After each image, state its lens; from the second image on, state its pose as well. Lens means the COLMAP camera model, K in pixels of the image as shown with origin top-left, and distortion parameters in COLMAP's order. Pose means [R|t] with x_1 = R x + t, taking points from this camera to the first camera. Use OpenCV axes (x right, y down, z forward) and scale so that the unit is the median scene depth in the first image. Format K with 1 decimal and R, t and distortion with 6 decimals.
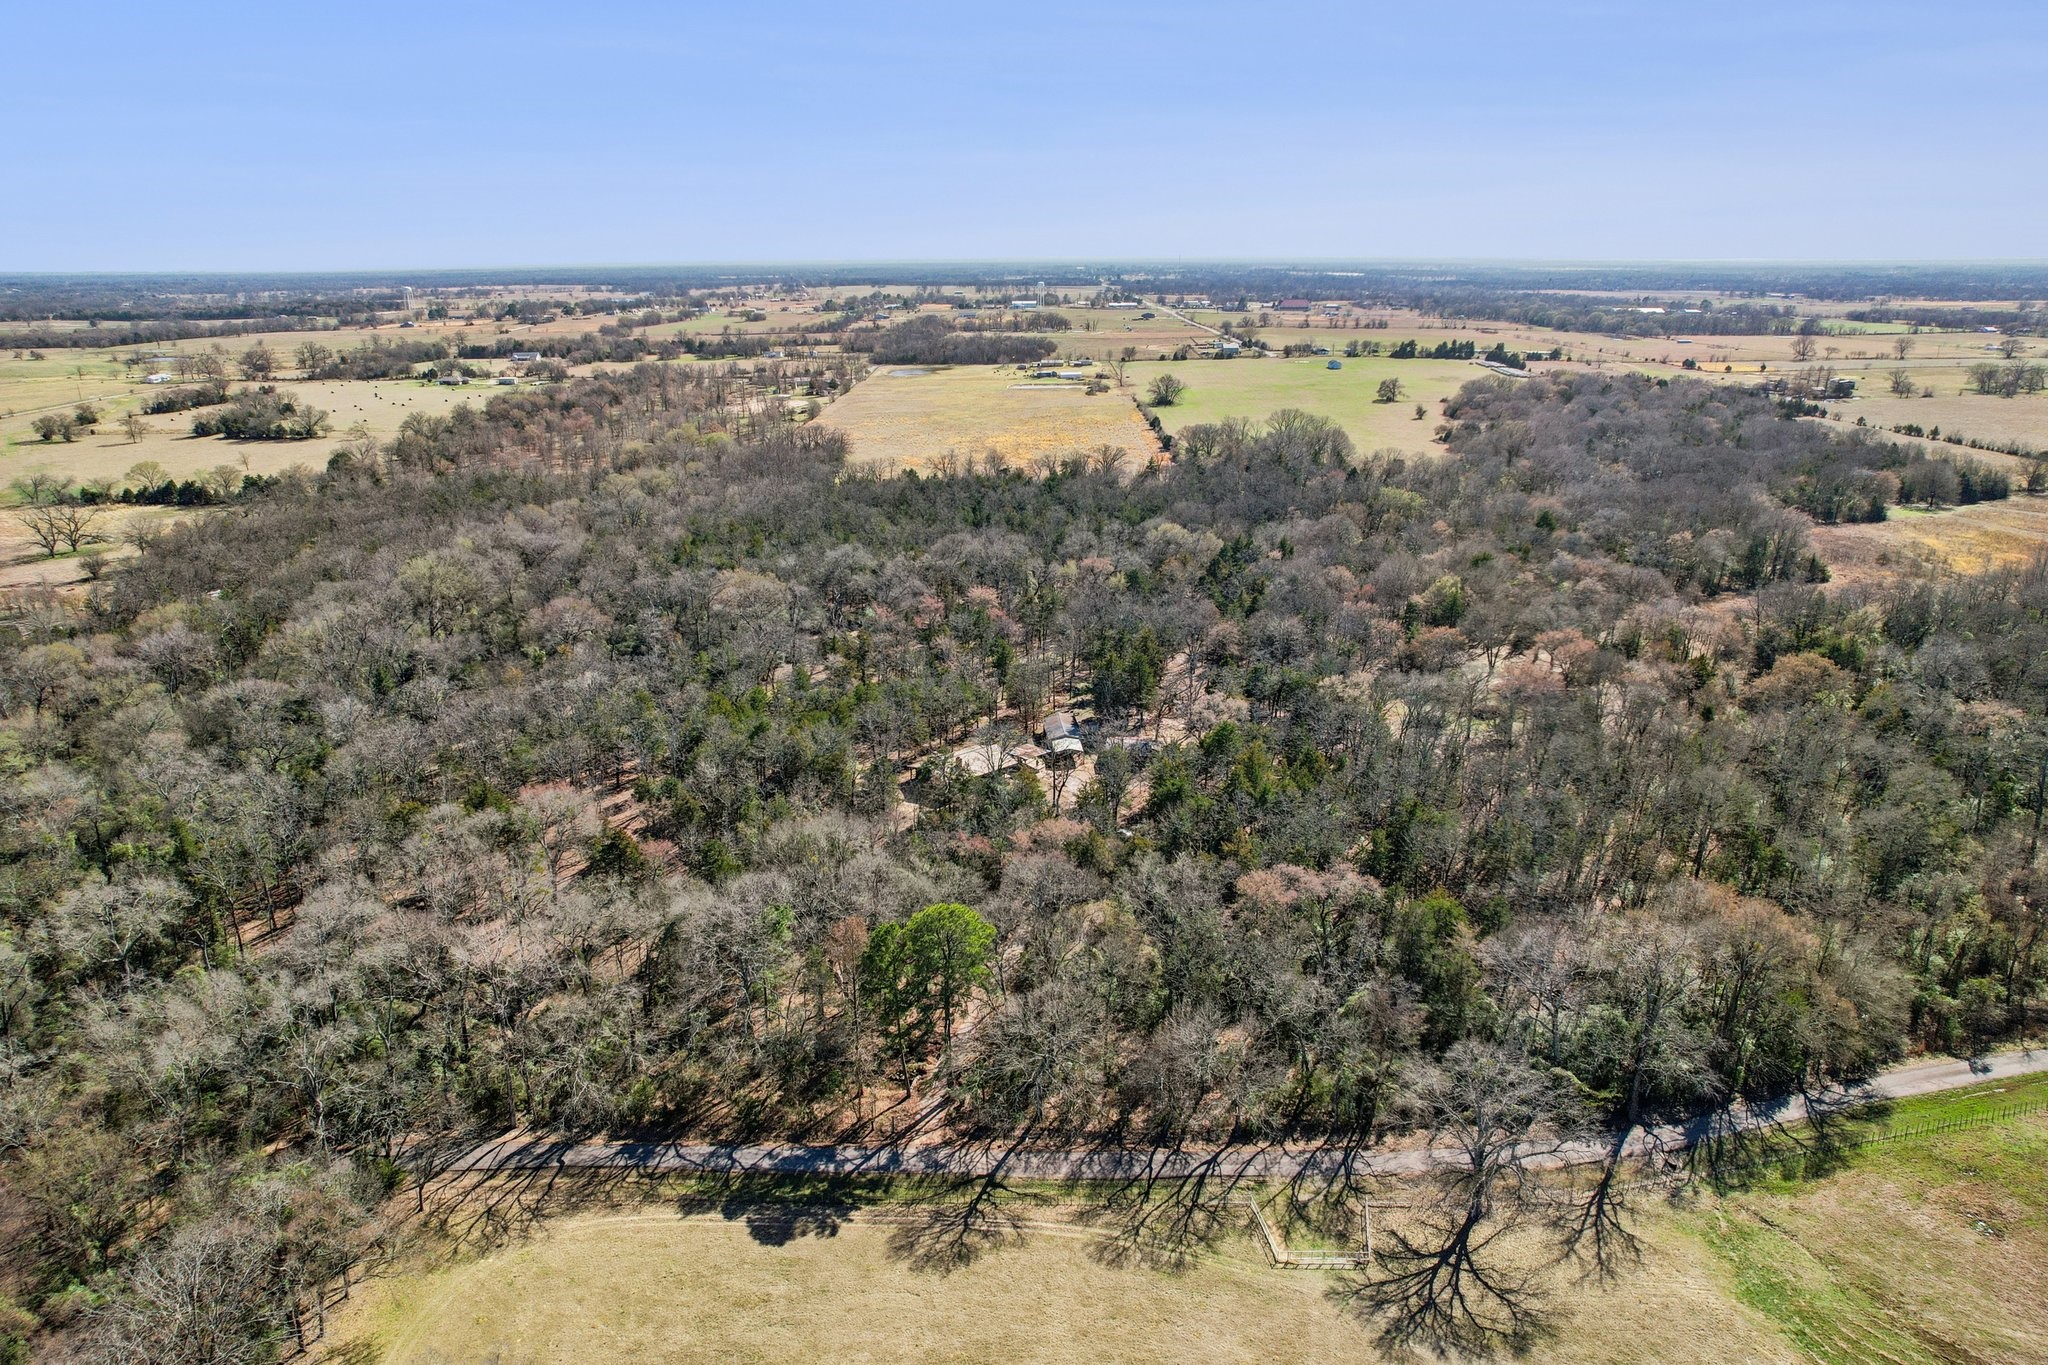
lens RADIAL K [[1339.8, 0, 1024.0], [0, 1339.8, 682.5], [0, 0, 1]] dist [-0.073174, 0.063635]
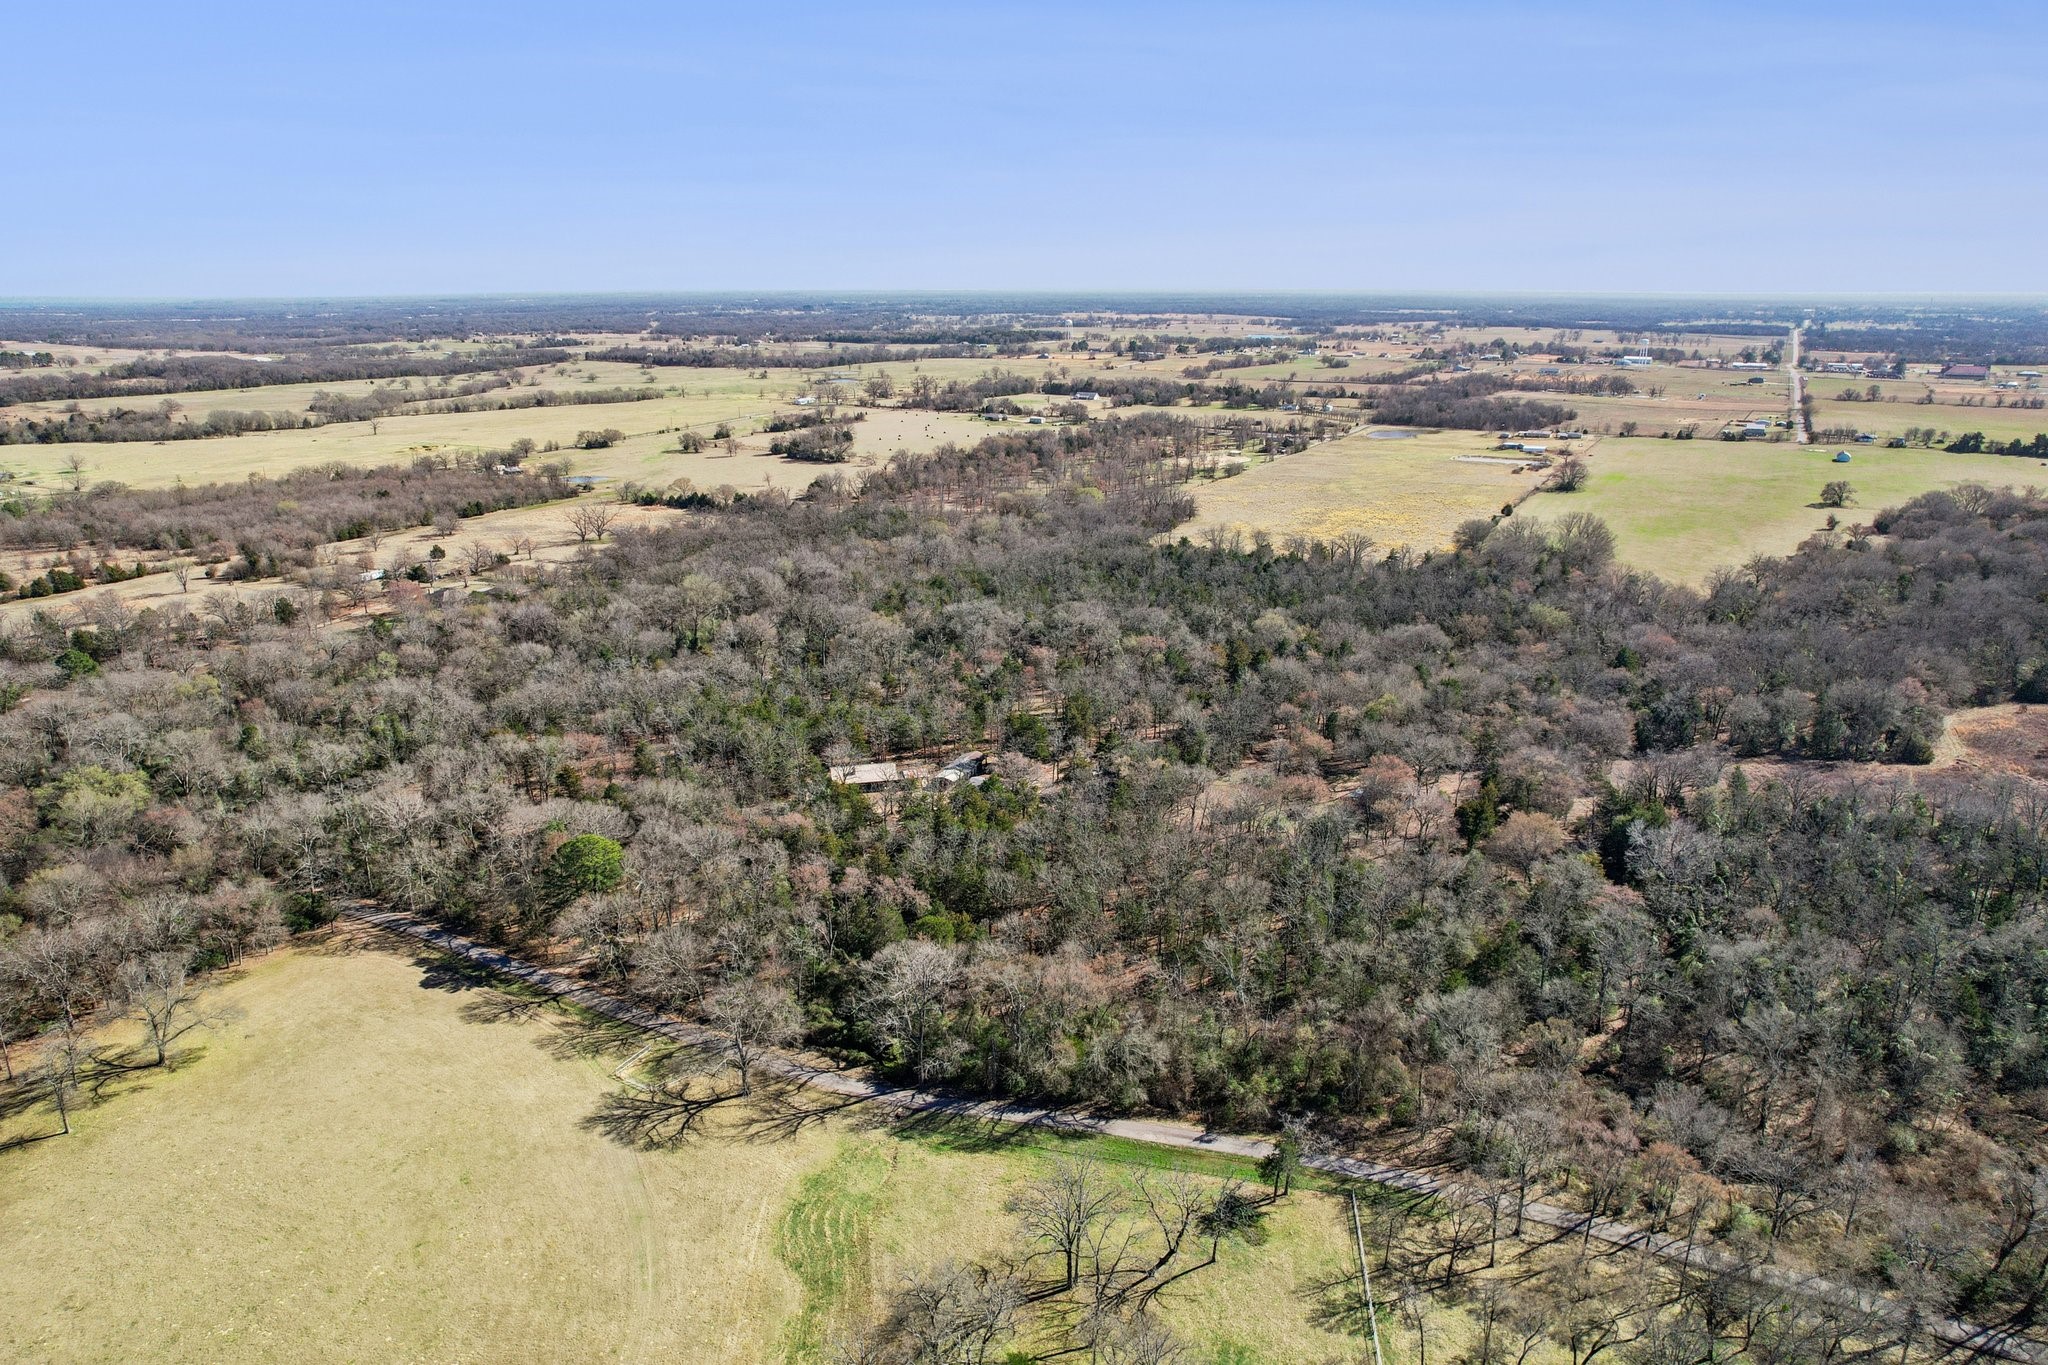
lens RADIAL K [[1298.7, 0, 1024.0], [0, 1298.7, 682.5], [0, 0, 1]] dist [-0.064016, 0.053185]
pose [[0.877072, 0.147264, -0.457229, 0.410786], [-0.153034, 0.987914, 0.024632, -0.052993], [0.455331, 0.048368, 0.889008, -0.072098]]
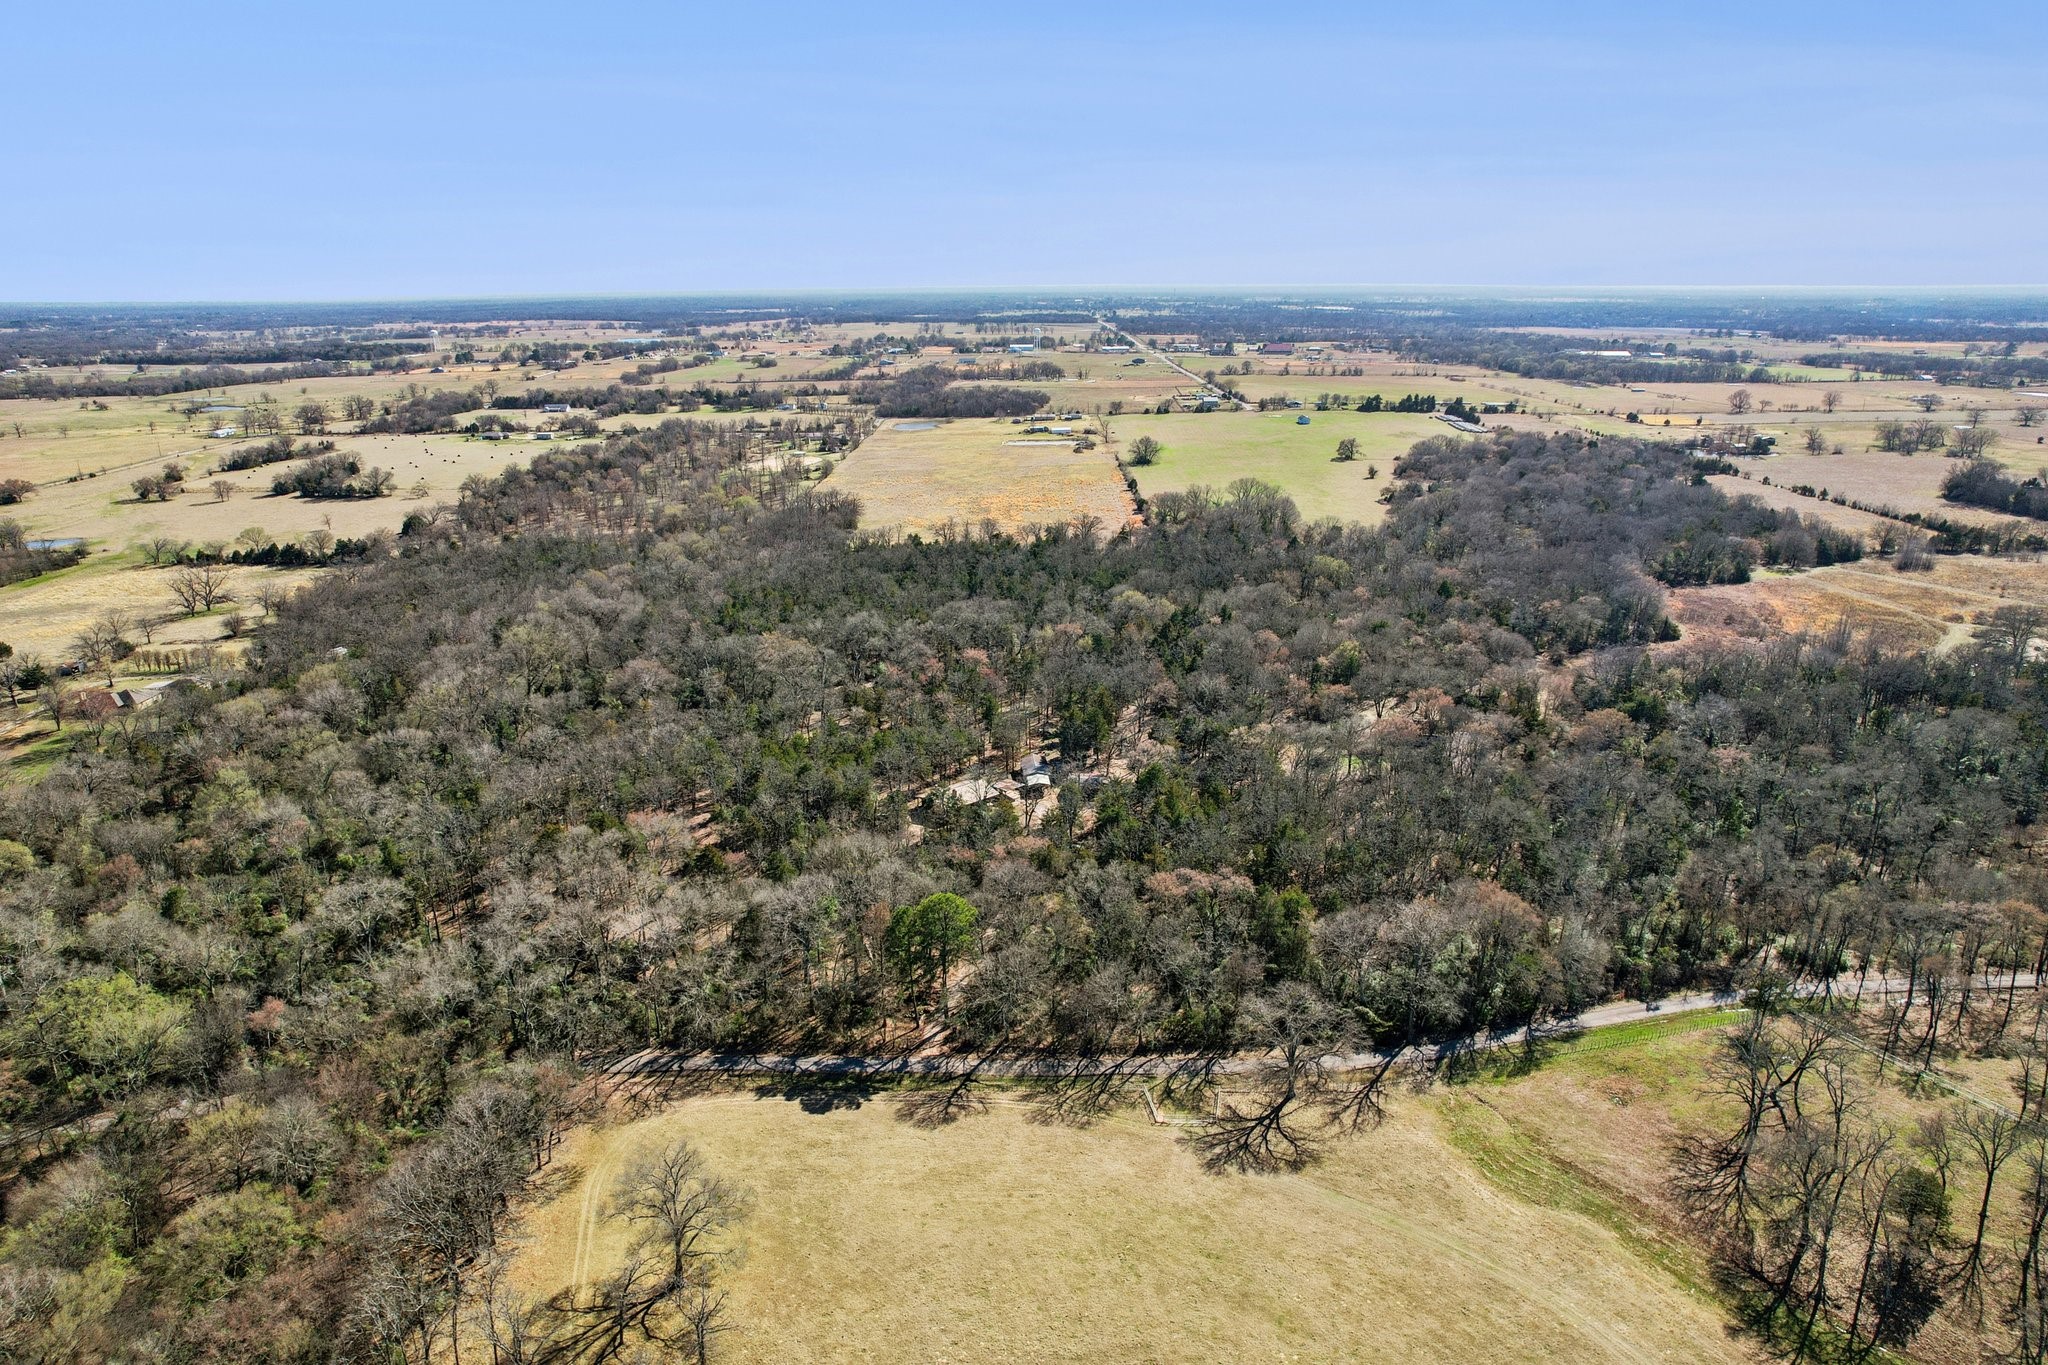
lens RADIAL K [[1318.4, 0, 1020.4], [0, 1318.4, 671.7], [0, 0, 1]] dist [-0.069003, 0.057033]
pose [[0.999996, -0.000511, -0.002780, 0.011569], [0.000442, 0.999689, -0.024951, -0.016066], [0.002792, 0.024950, 0.999685, -0.171165]]
